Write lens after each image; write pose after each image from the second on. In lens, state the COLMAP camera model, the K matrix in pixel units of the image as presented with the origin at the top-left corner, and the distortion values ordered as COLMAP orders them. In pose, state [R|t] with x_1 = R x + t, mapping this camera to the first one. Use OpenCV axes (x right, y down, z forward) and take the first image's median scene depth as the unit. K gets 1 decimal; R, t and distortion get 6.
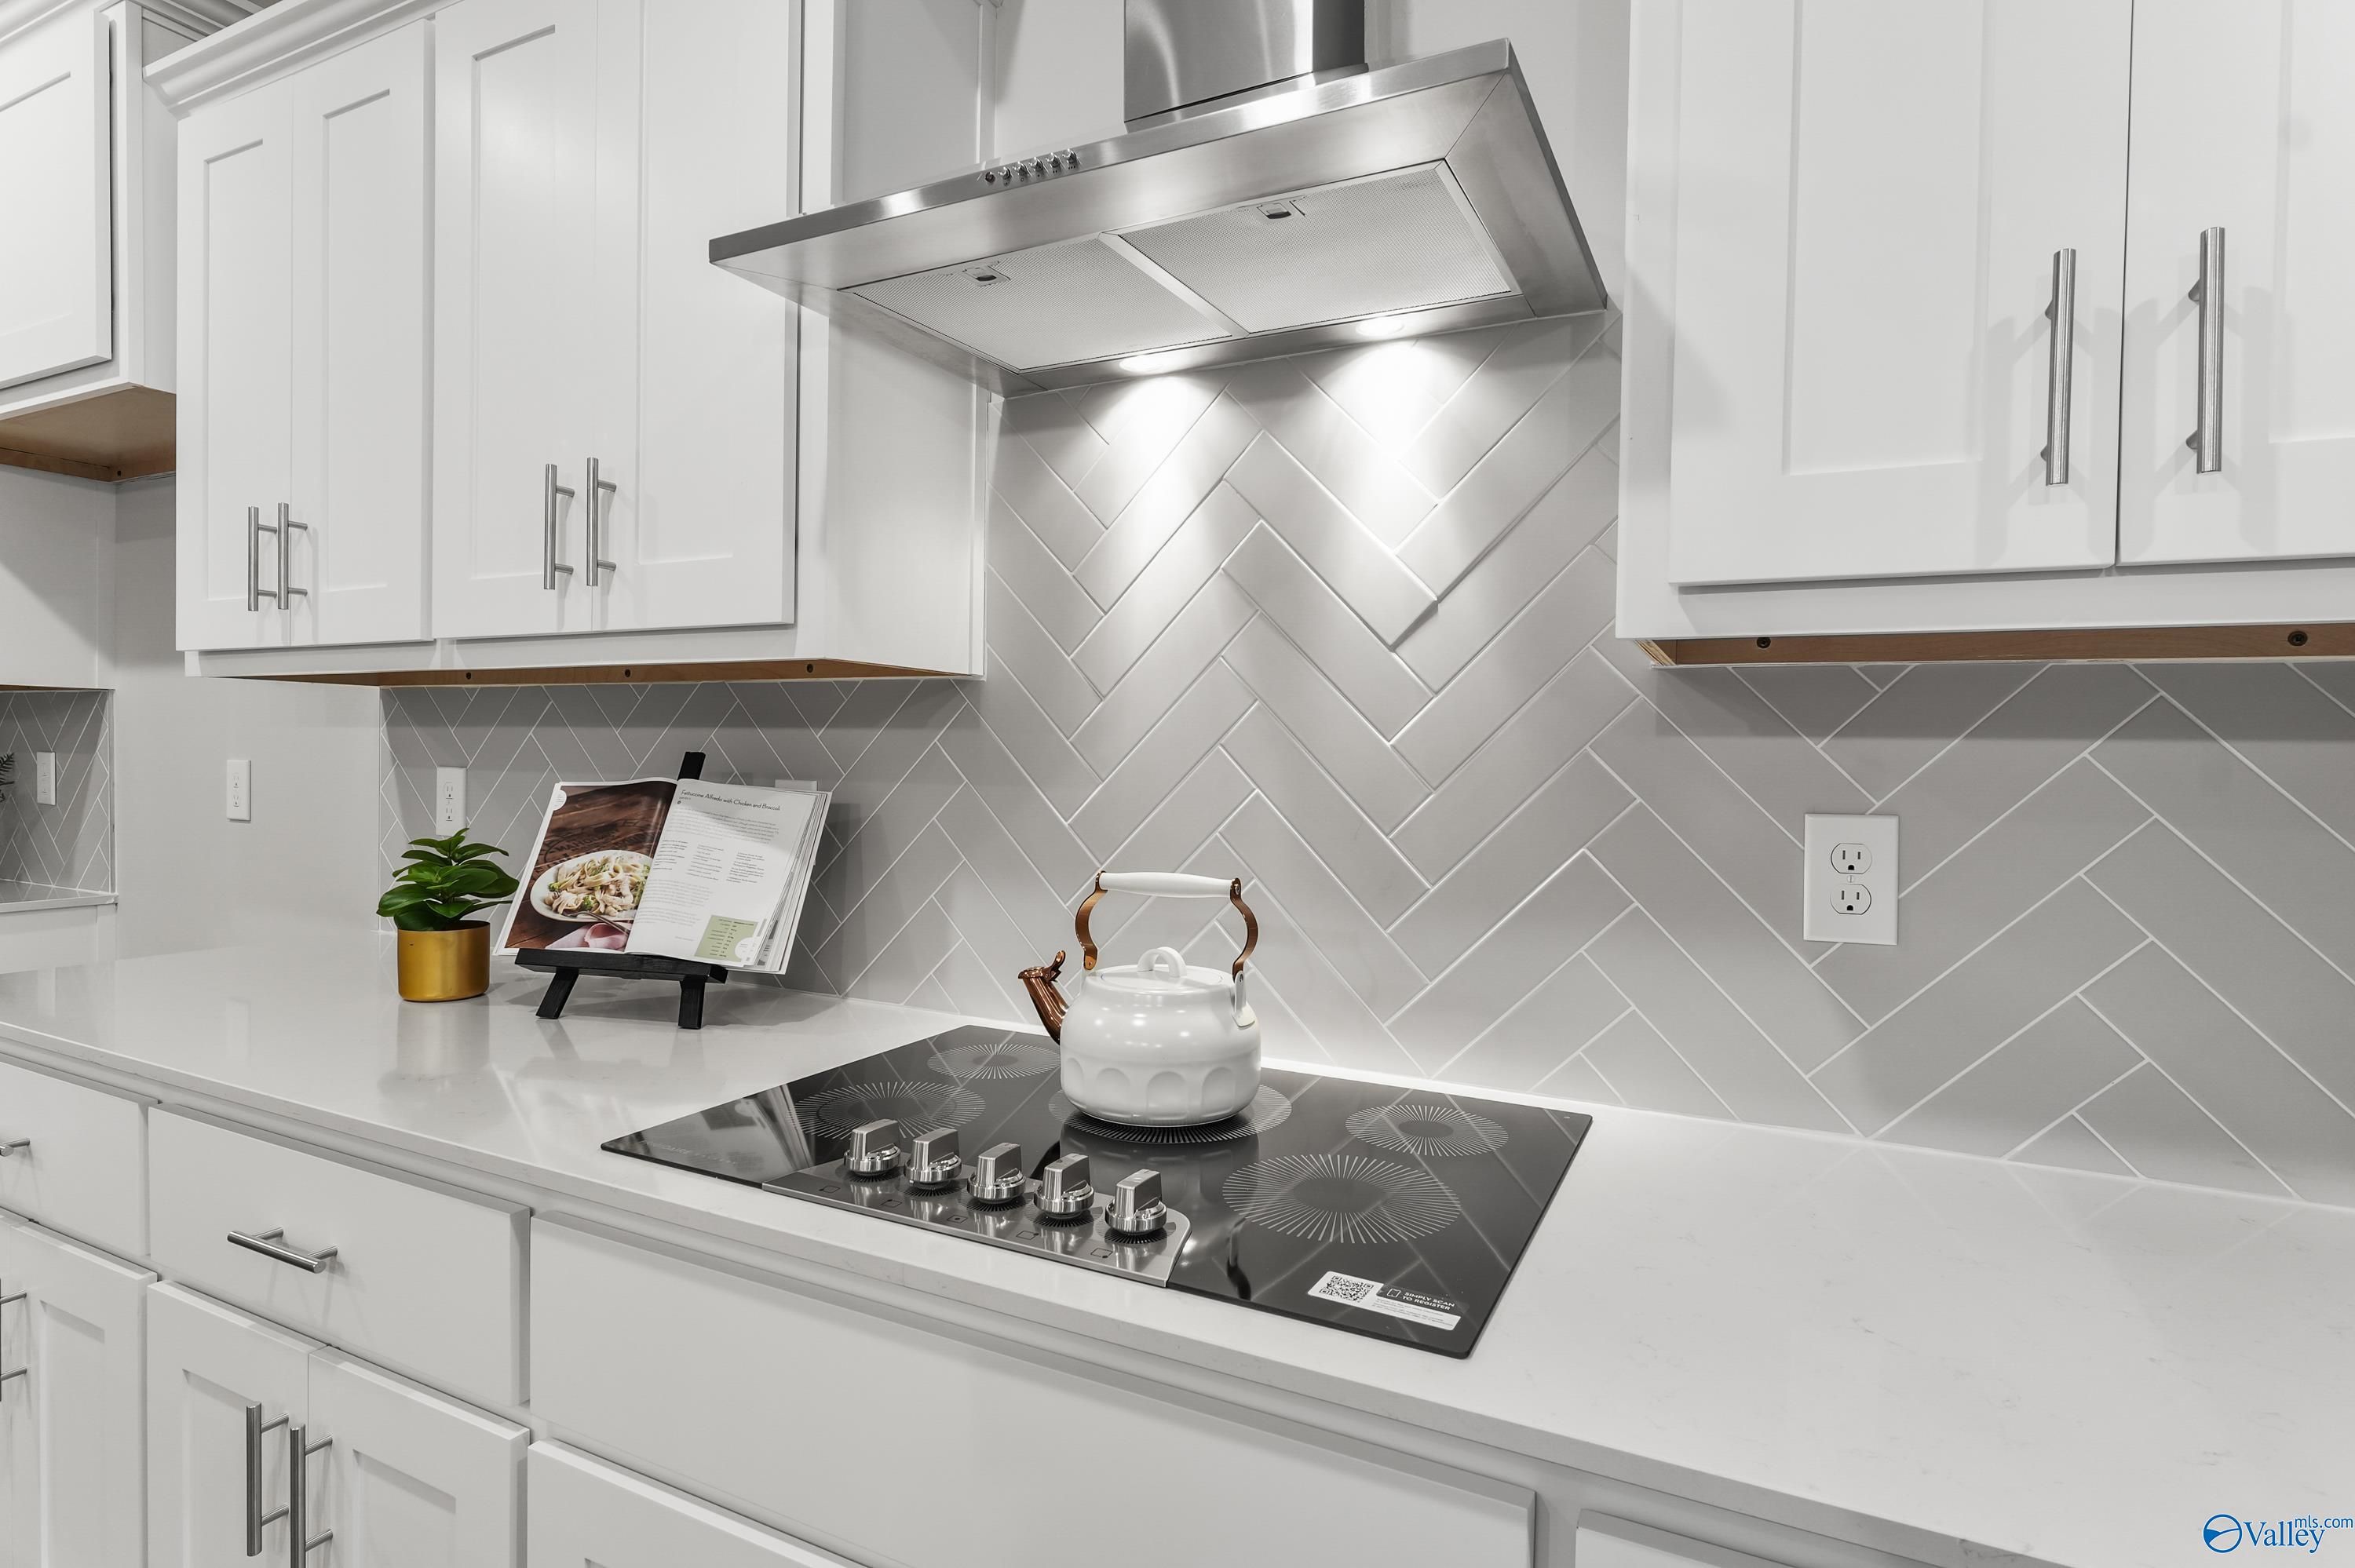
lens RADIAL K [[1202.7, 0, 1181.9], [0, 1202.7, 777.3], [0, 0, 1]] dist [0.000208, 0.000092]
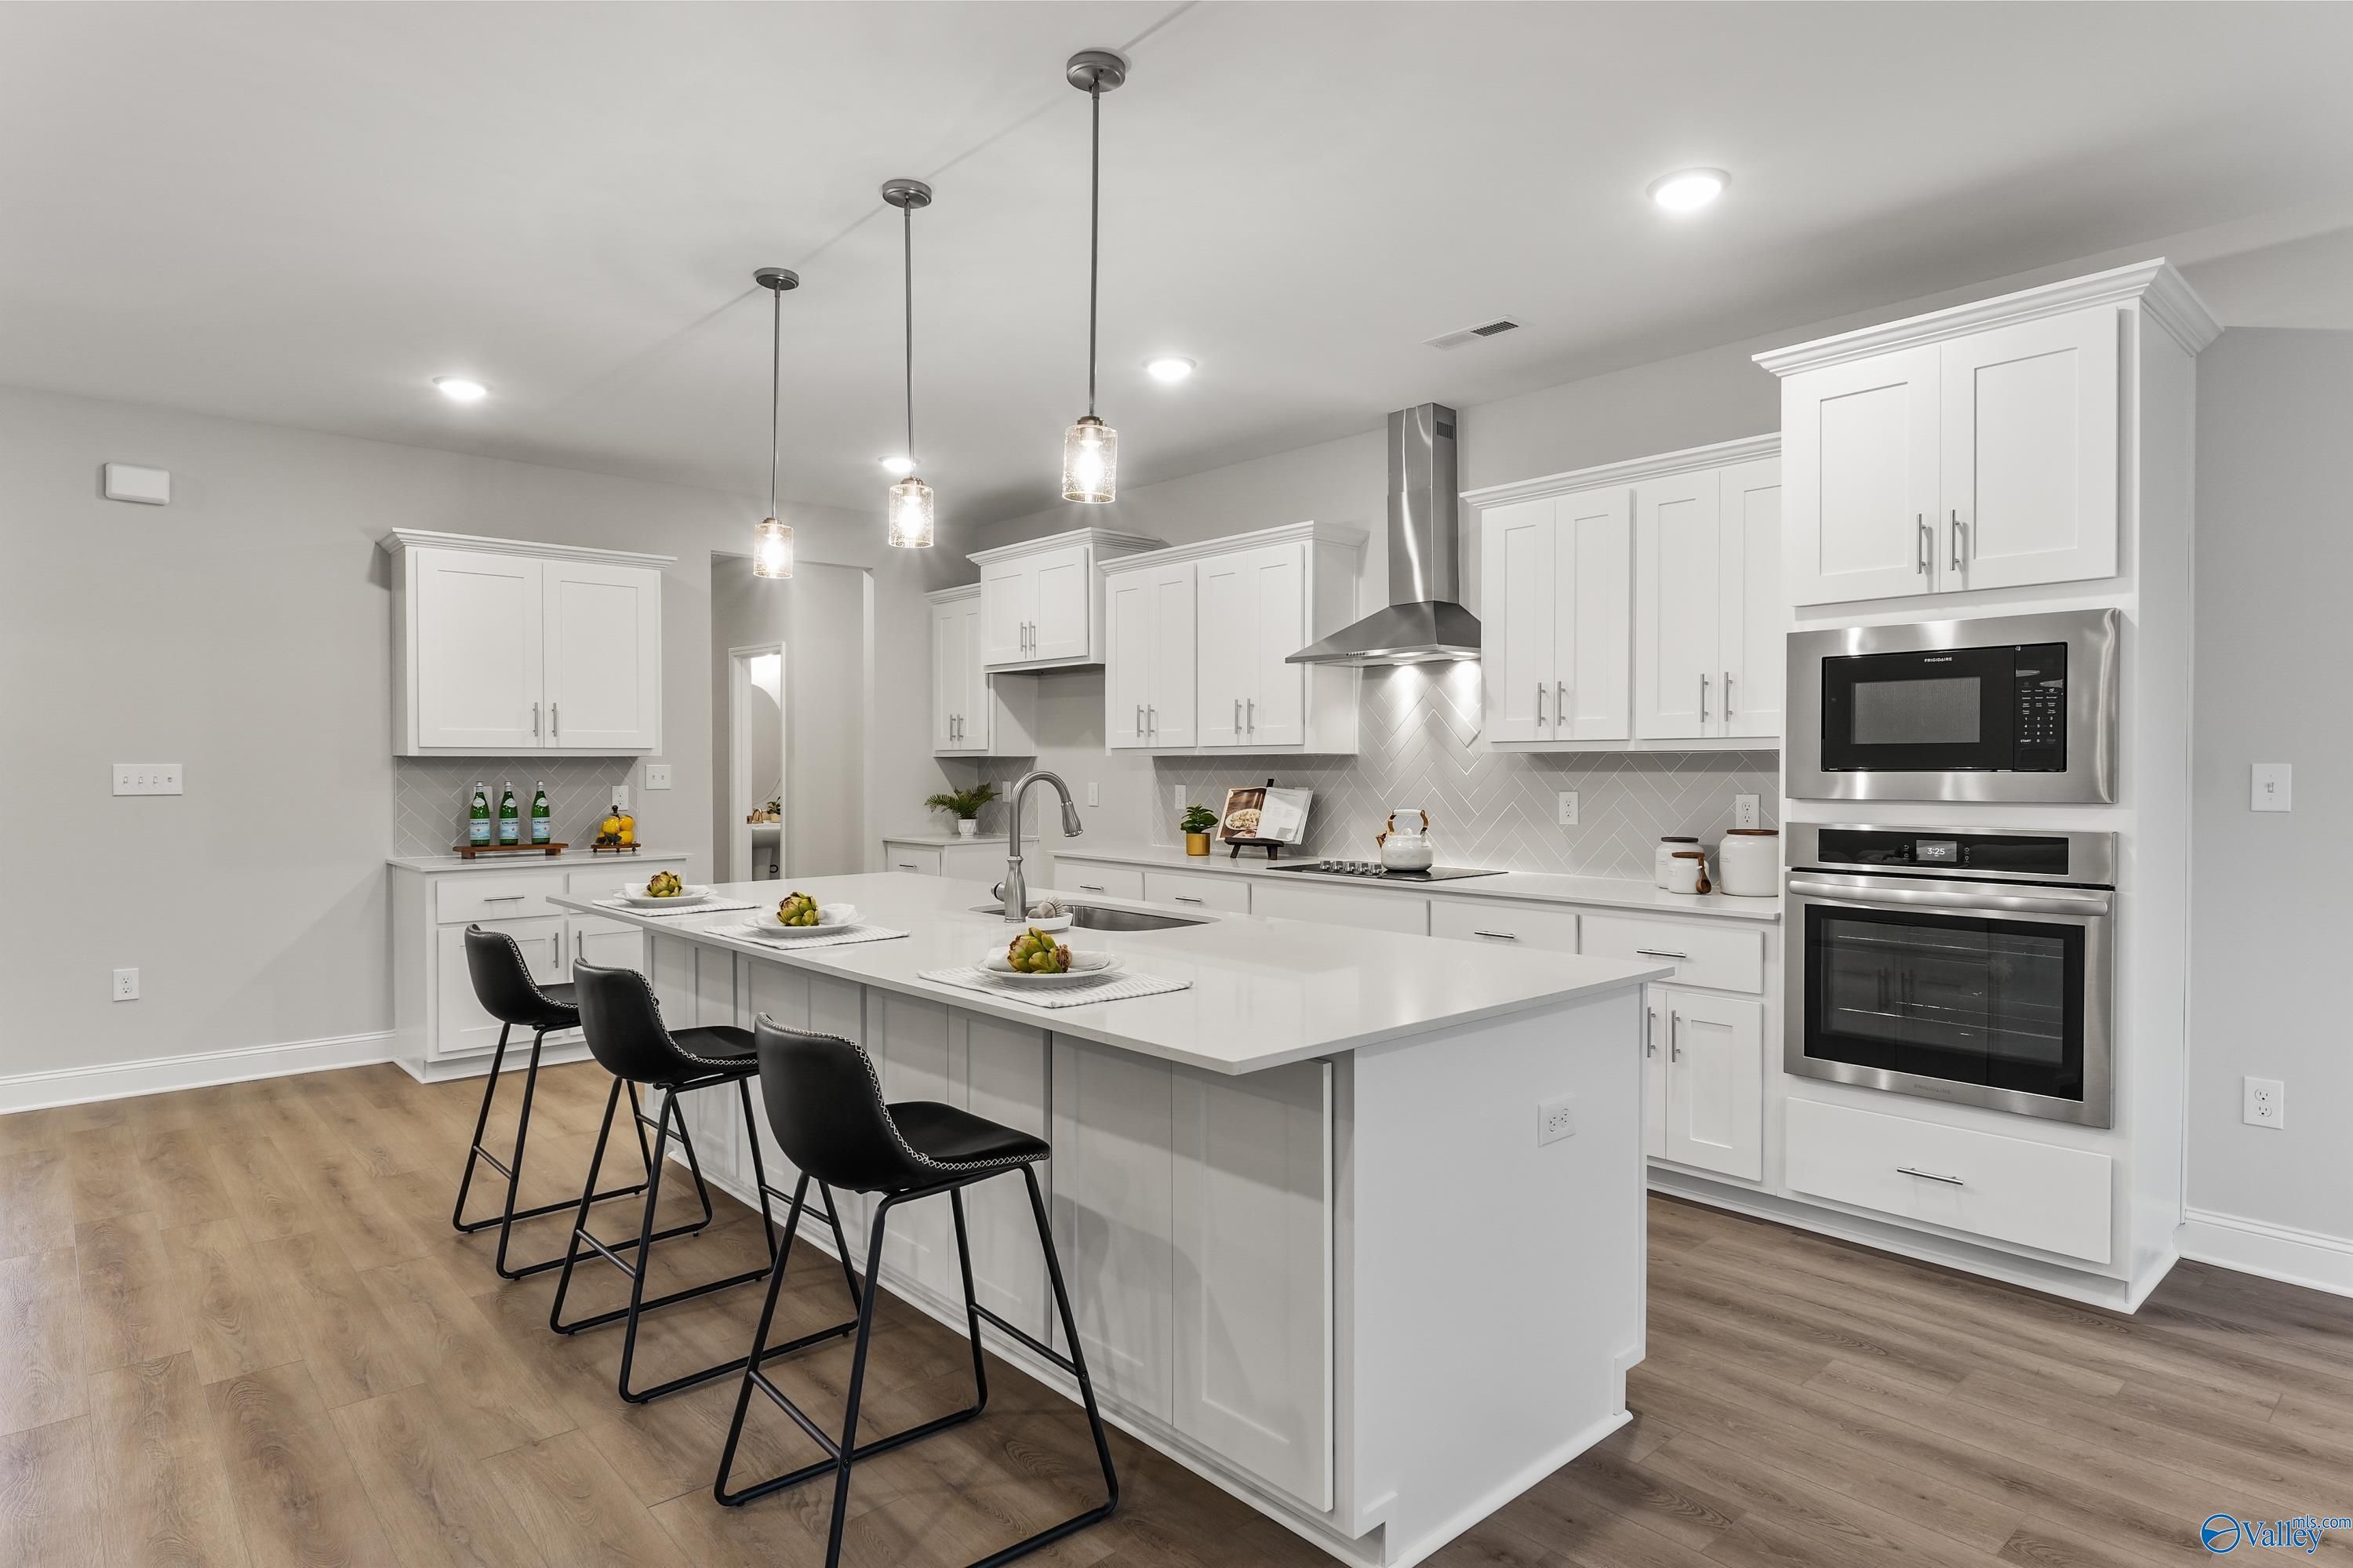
lens RADIAL K [[1283.4, 0, 1179.5], [0, 1283.4, 775.5], [0, 0, 1]] dist [0.003556, -0.000026]
pose [[0.931291, -0.015785, -0.363934, 0.645586], [0.010381, 0.999805, -0.016798, 0.026414], [0.364128, 0.011866, 0.931273, -2.399628]]
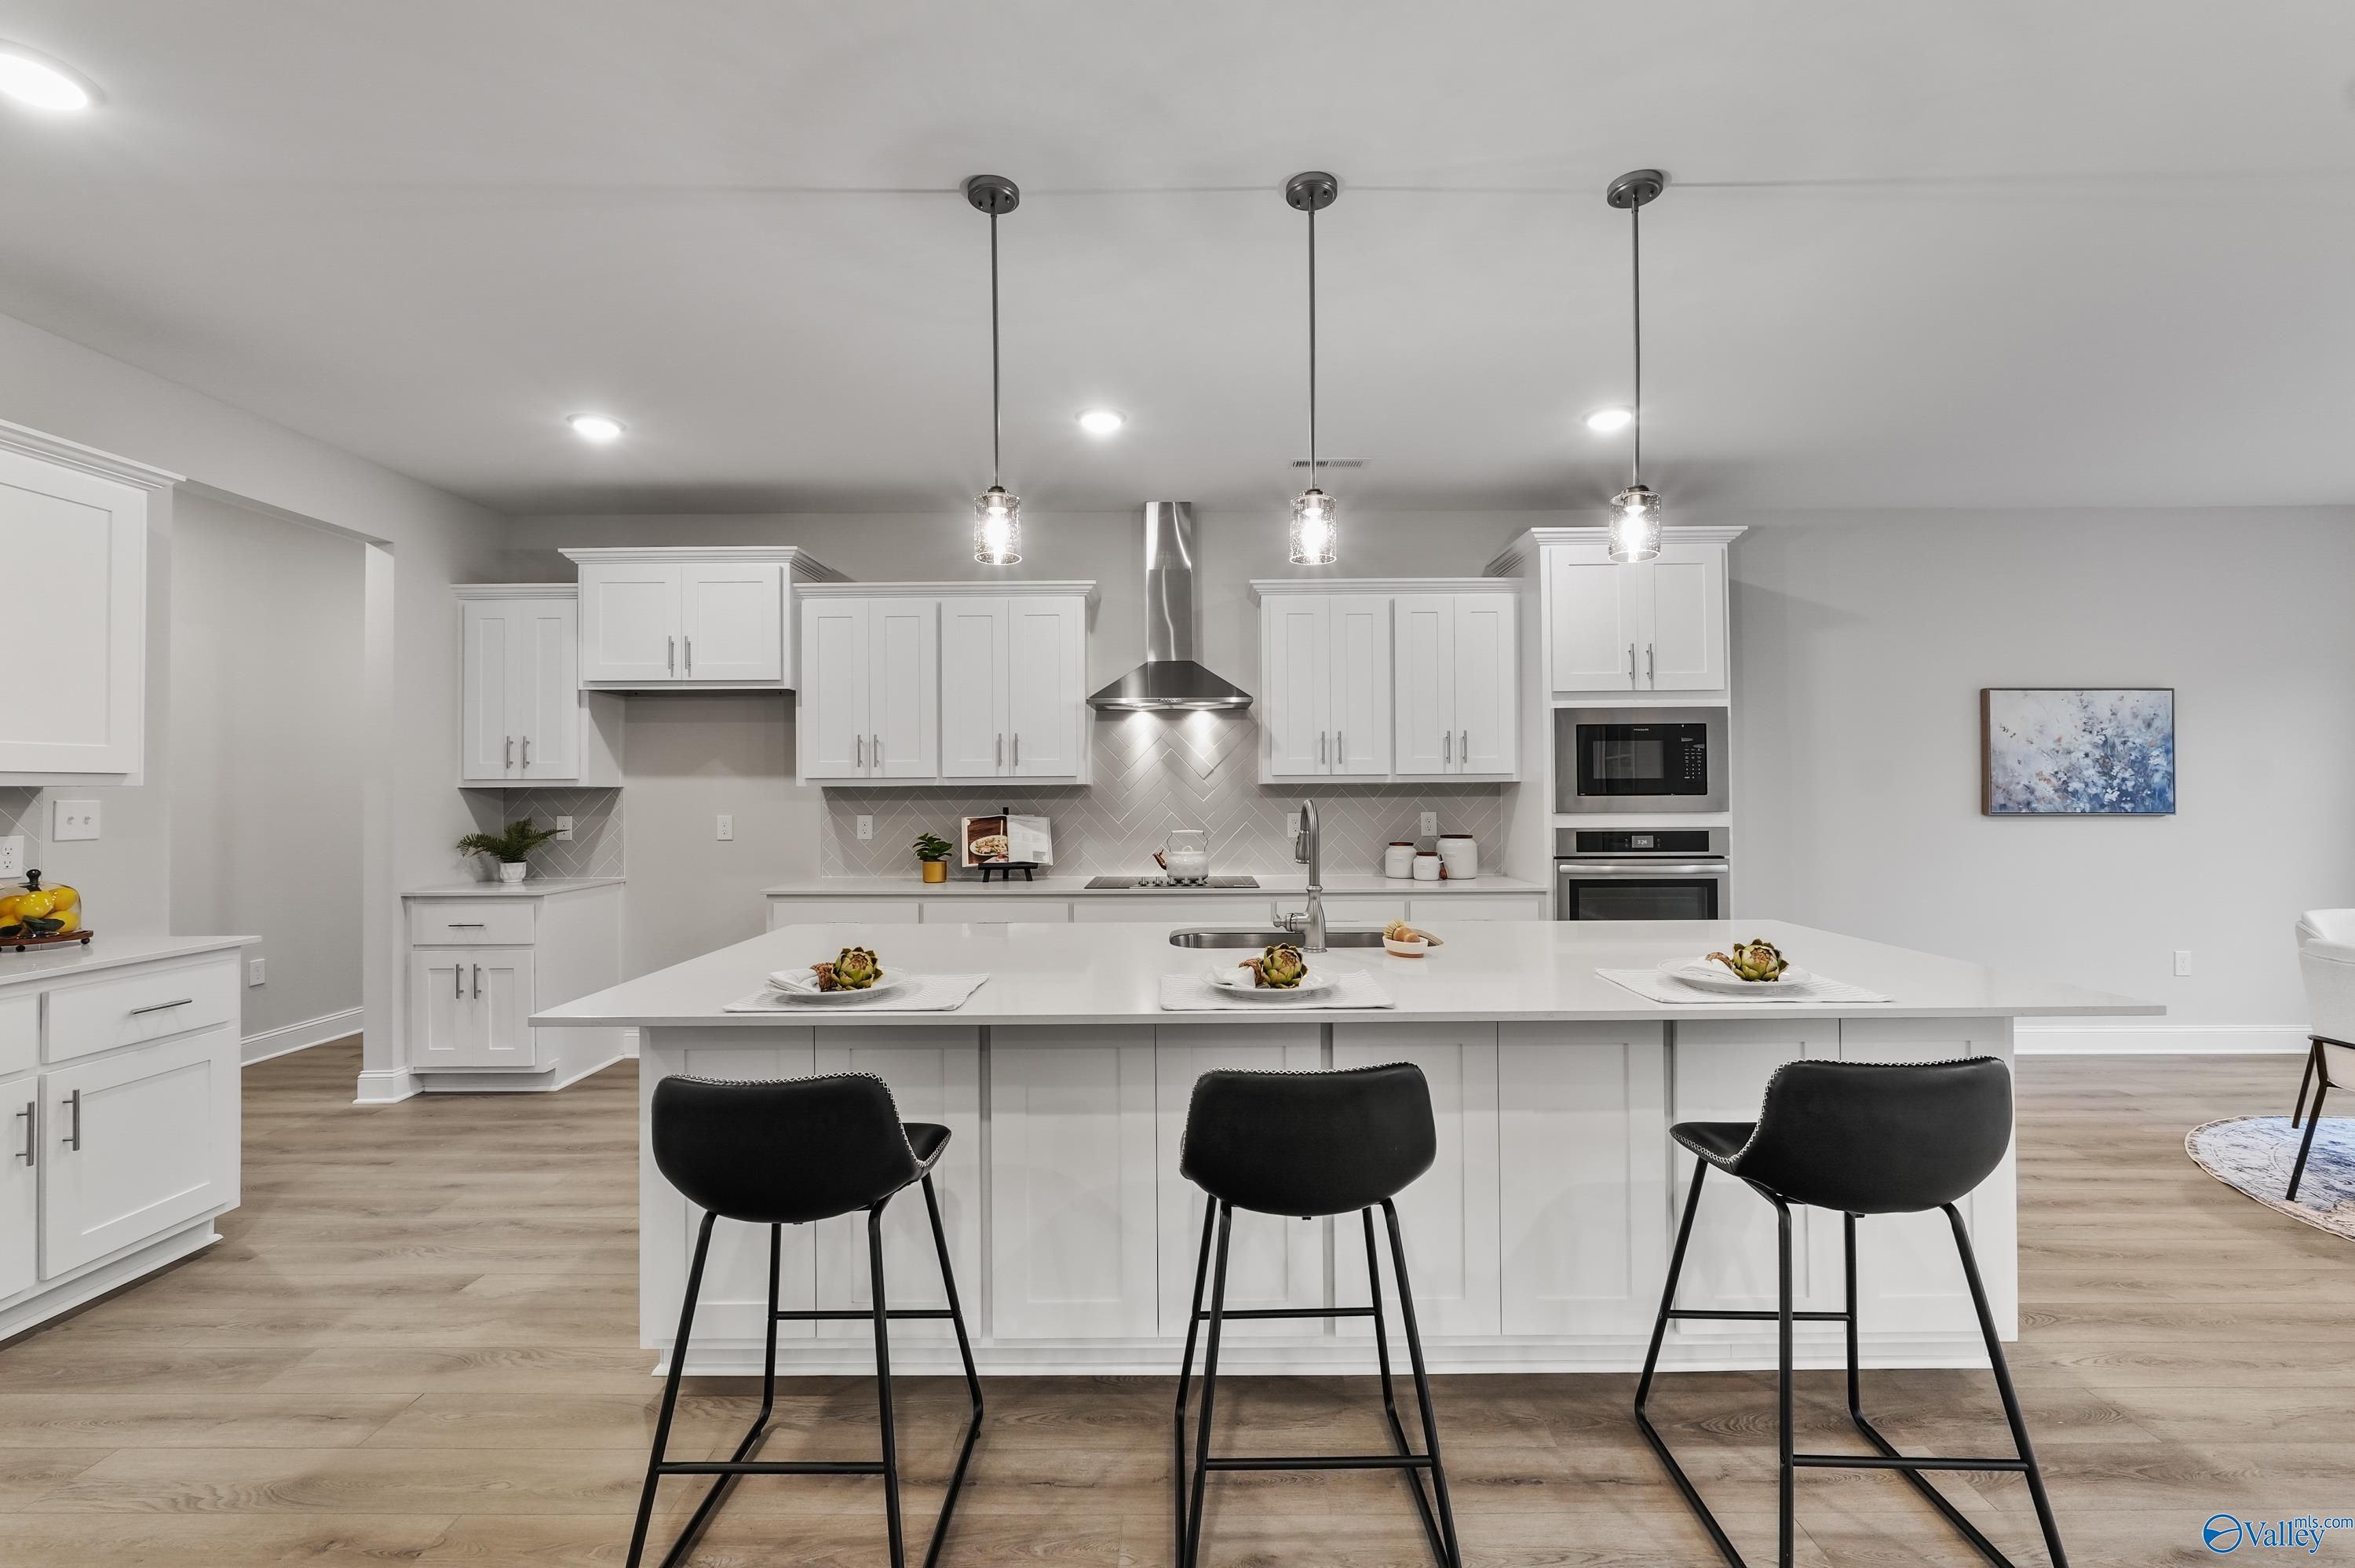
lens RADIAL K [[934.9, 0, 1187.1], [0, 934.9, 793.0], [0, 0, 1]] dist [-0.012242, -0.000452]
pose [[0.895708, -0.023412, 0.444027, -1.209065], [0.030755, 0.999483, -0.009341, -0.022527], [-0.443579, 0.022023, 0.895965, -1.769426]]
